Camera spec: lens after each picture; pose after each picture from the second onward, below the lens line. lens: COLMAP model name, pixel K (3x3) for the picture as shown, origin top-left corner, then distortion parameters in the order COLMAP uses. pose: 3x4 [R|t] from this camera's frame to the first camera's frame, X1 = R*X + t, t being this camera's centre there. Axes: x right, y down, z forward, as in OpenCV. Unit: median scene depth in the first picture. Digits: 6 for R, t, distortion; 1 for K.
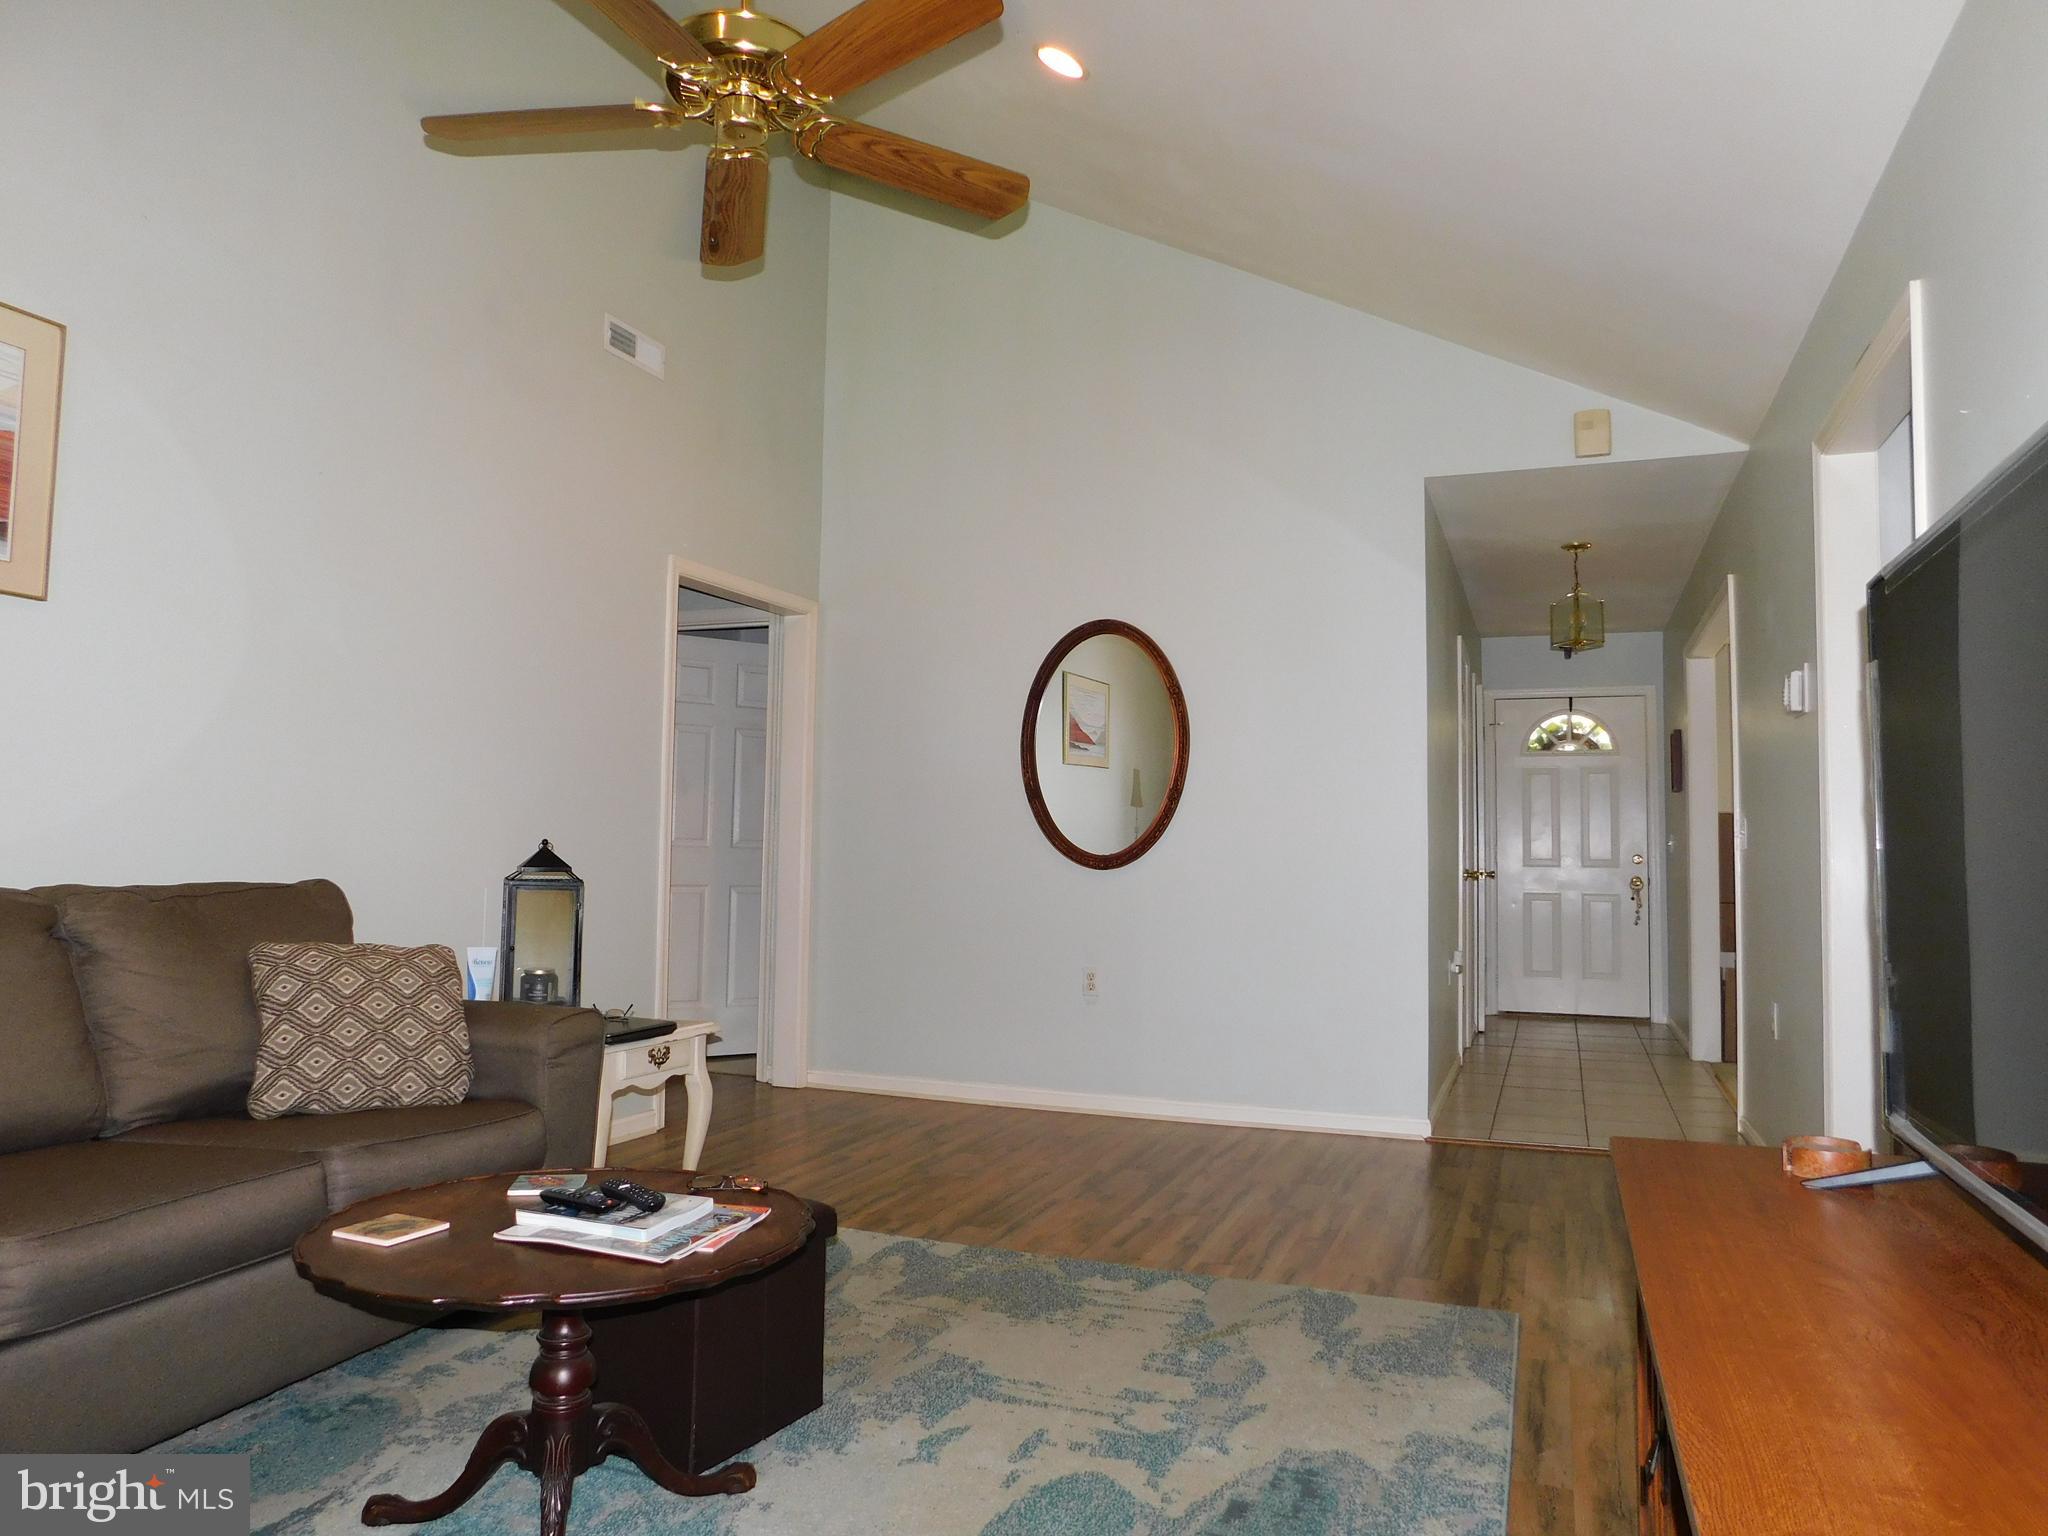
lens RADIAL K [[1370.6, 0, 1024.0], [0, 1370.6, 768.0], [0, 0, 1]] dist [-0.020661, 0.003767]
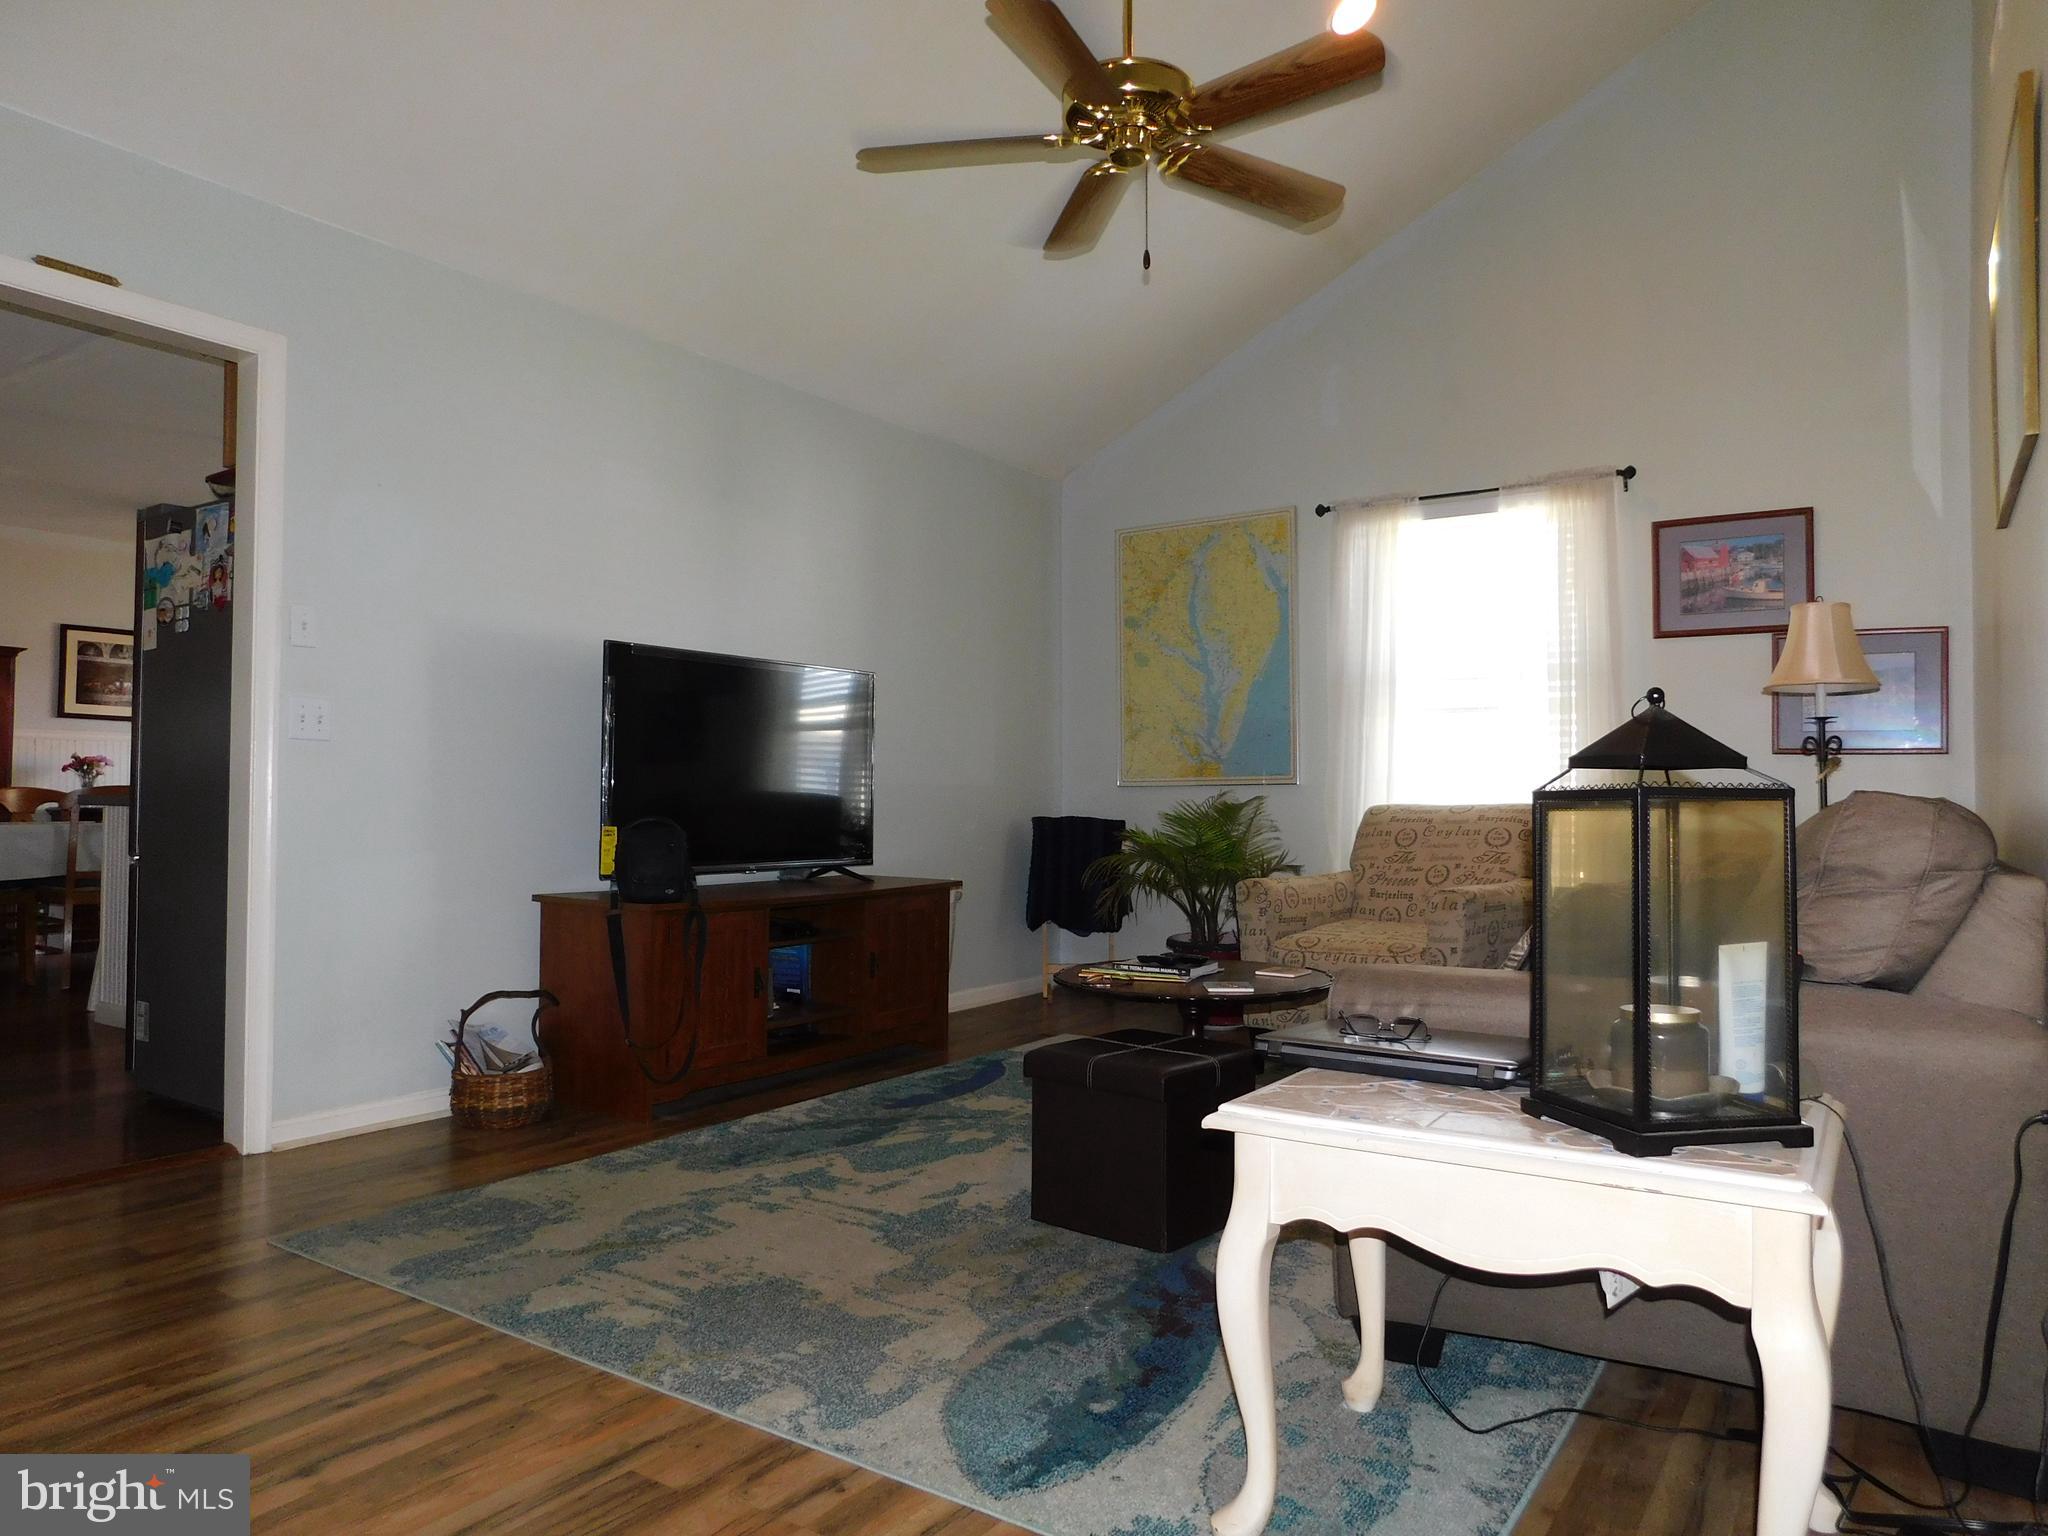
lens RADIAL K [[1370.6, 0, 1024.0], [0, 1370.6, 768.0], [0, 0, 1]] dist [-0.020661, 0.003767]
pose [[-0.976563, -0.014101, 0.214769, -0.346250], [-0.033239, 0.995761, -0.085763, 0.157038], [-0.212649, -0.090892, -0.972892, 1.938800]]
